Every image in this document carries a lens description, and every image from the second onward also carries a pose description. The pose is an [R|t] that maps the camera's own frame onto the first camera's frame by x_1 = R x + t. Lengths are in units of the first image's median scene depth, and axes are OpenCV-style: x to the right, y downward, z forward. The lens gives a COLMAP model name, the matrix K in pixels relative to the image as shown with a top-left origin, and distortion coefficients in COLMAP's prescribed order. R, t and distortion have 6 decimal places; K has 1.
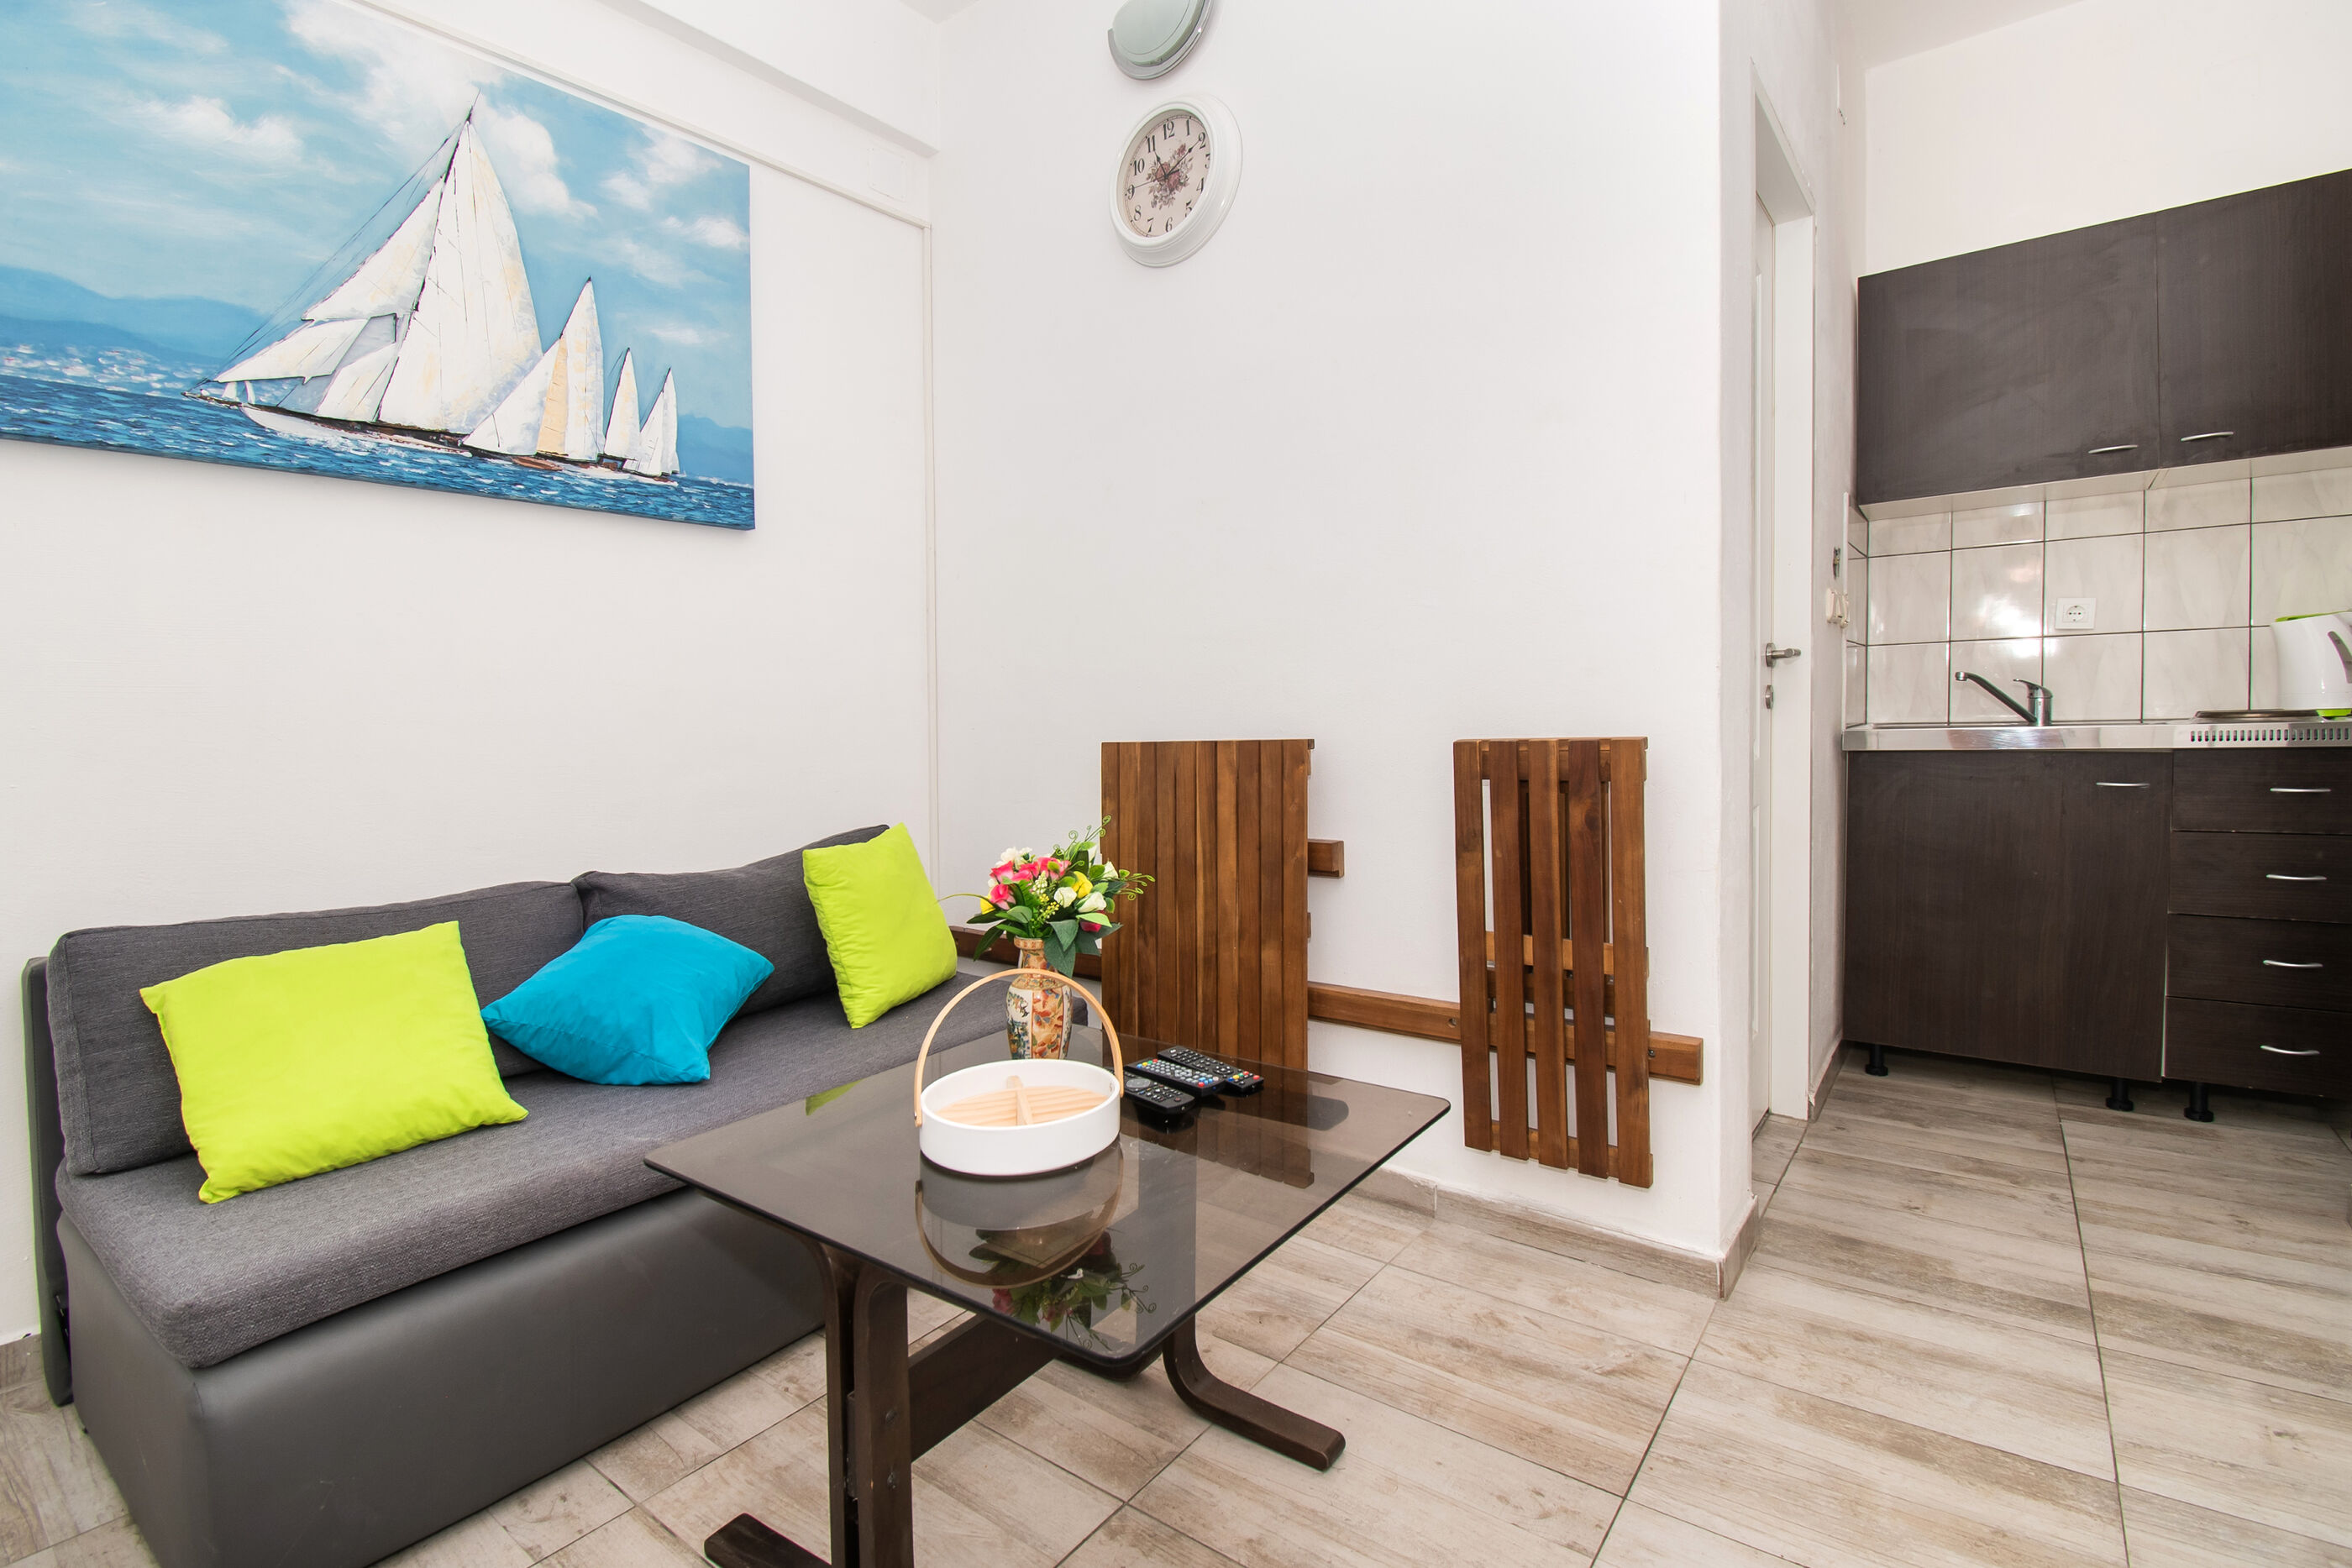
lens RADIAL K [[1143.0, 0, 1252.7], [0, 1143.0, 700.4], [0, 0, 1]] dist [-0.002303, -0.017407]
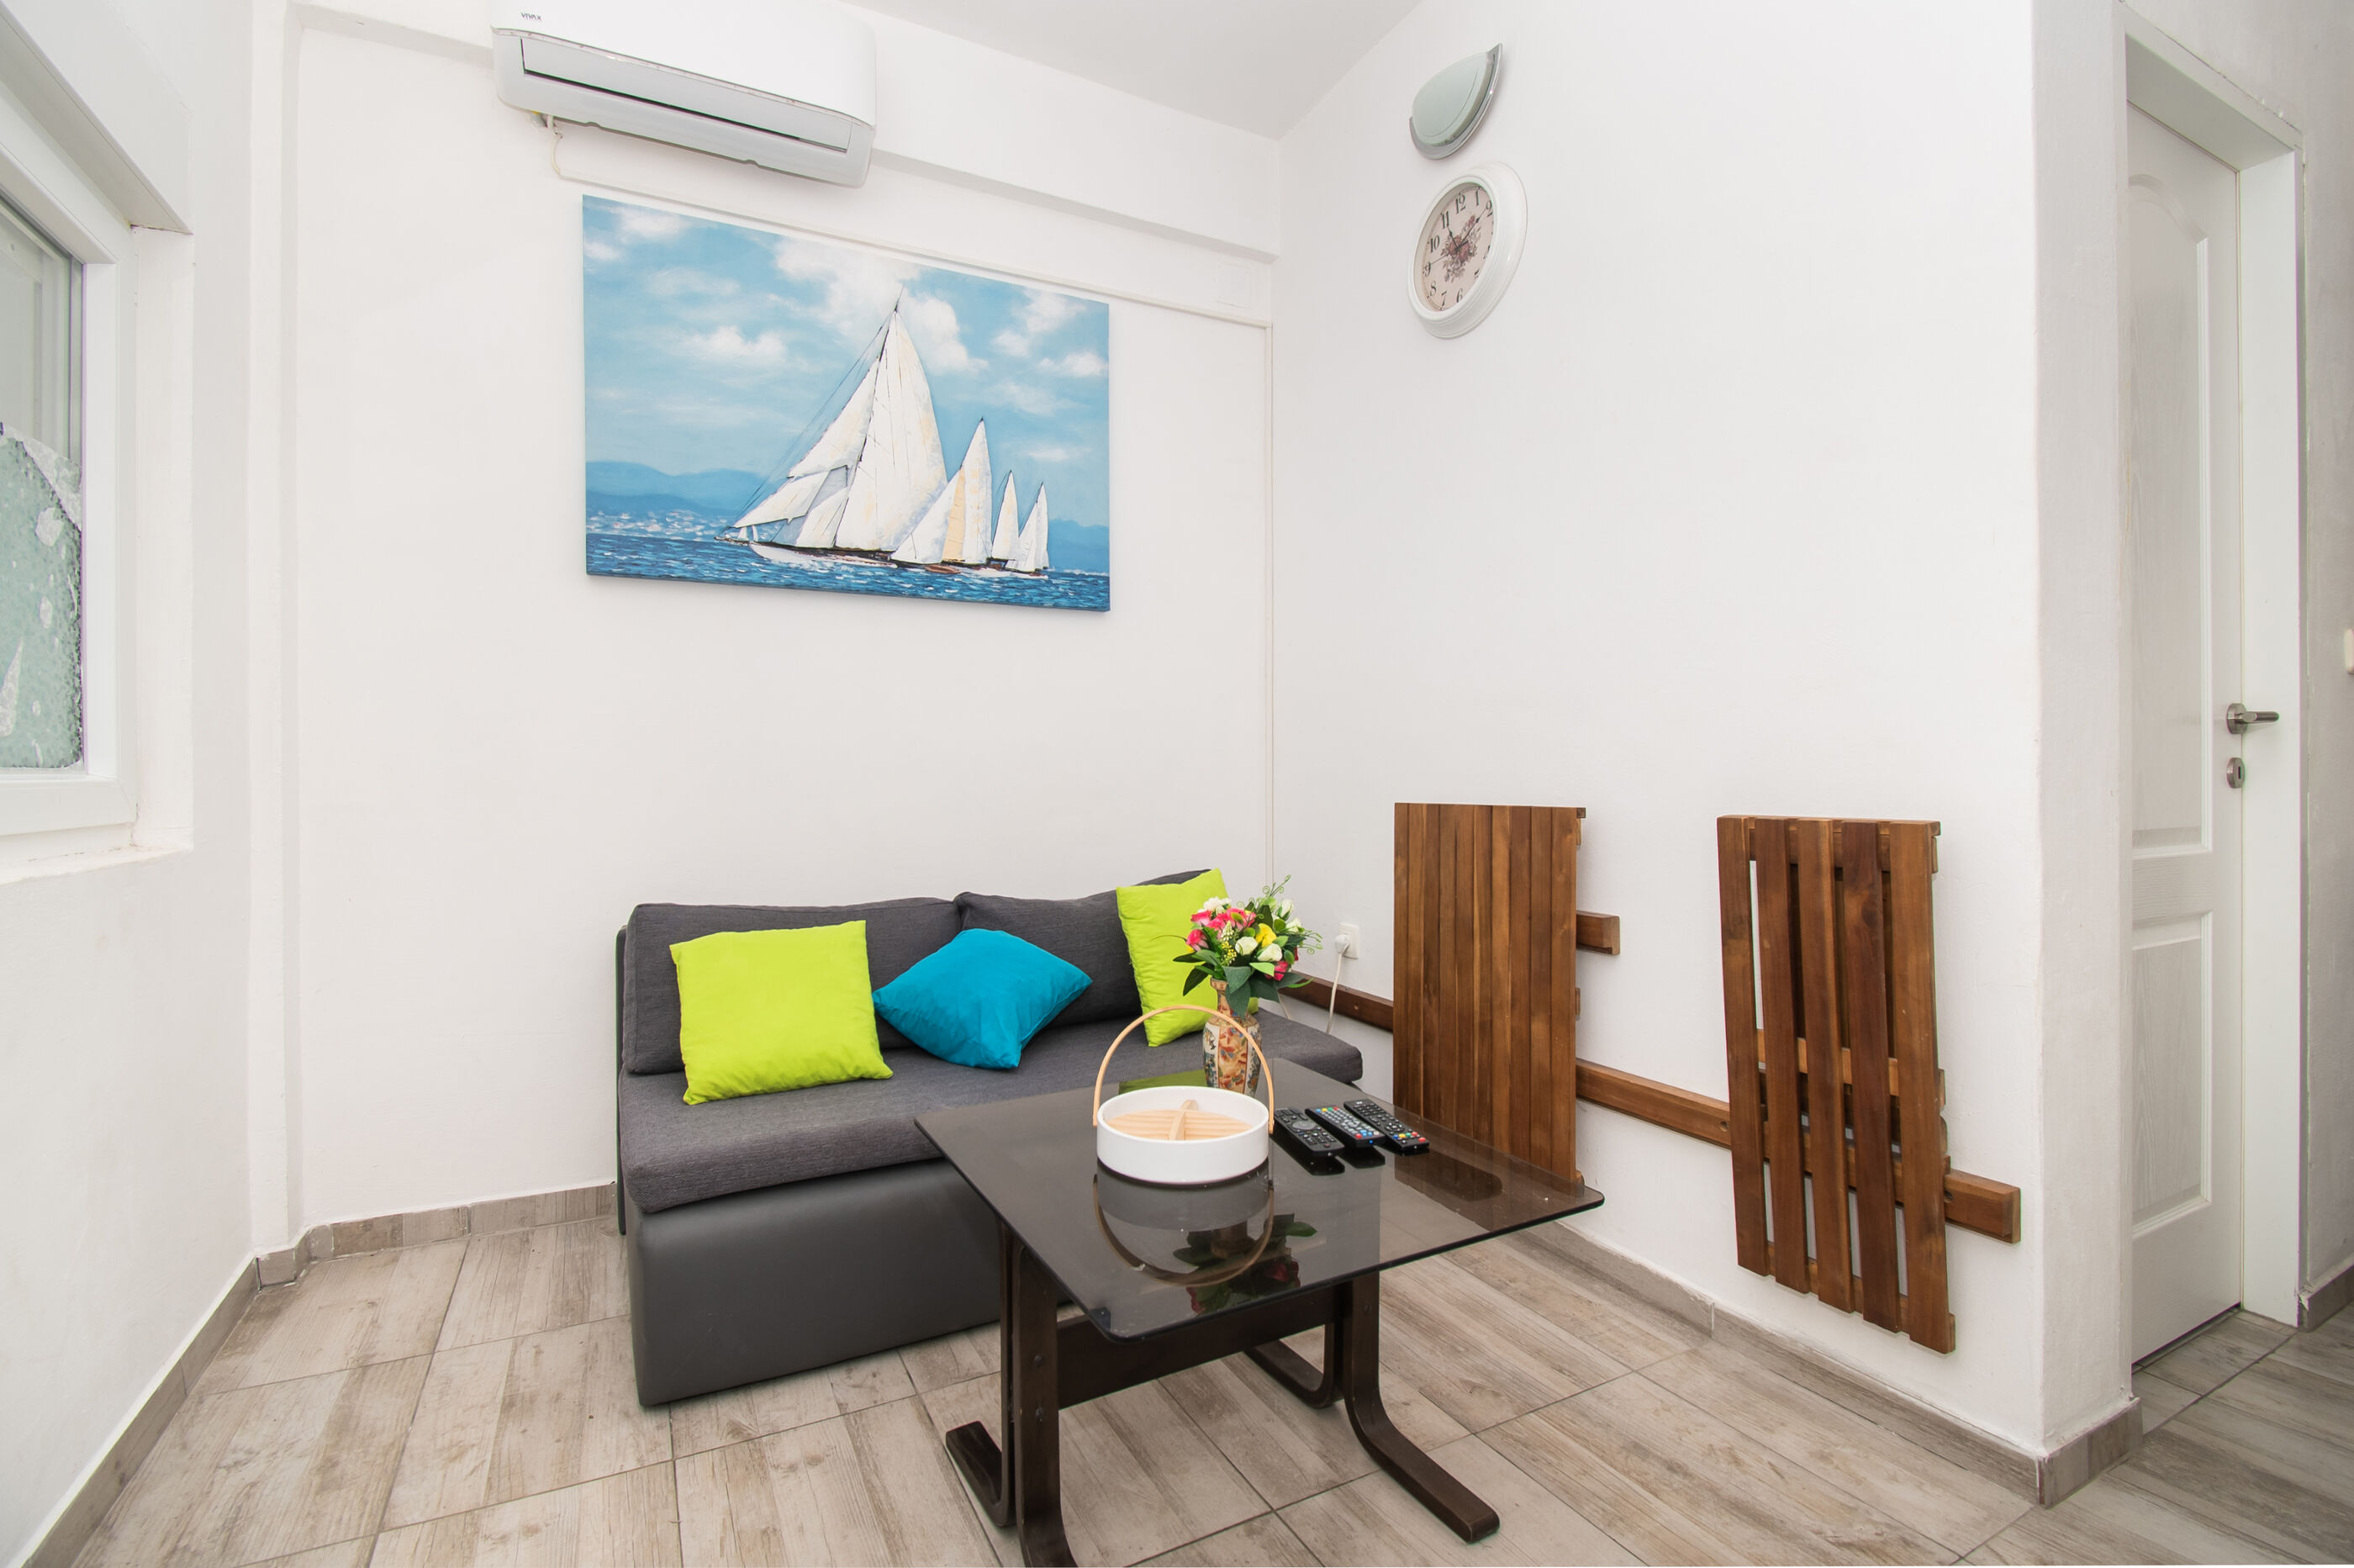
lens RADIAL K [[1139.1, 0, 1169.7], [0, 1139.1, 727.8], [0, 0, 1]] dist [-0.001573, -0.022915]
pose [[0.887174, 0.005043, -0.461408, 0.204920], [-0.013782, 0.999784, -0.015571, -0.015188], [0.461230, 0.020173, 0.887052, -0.012875]]
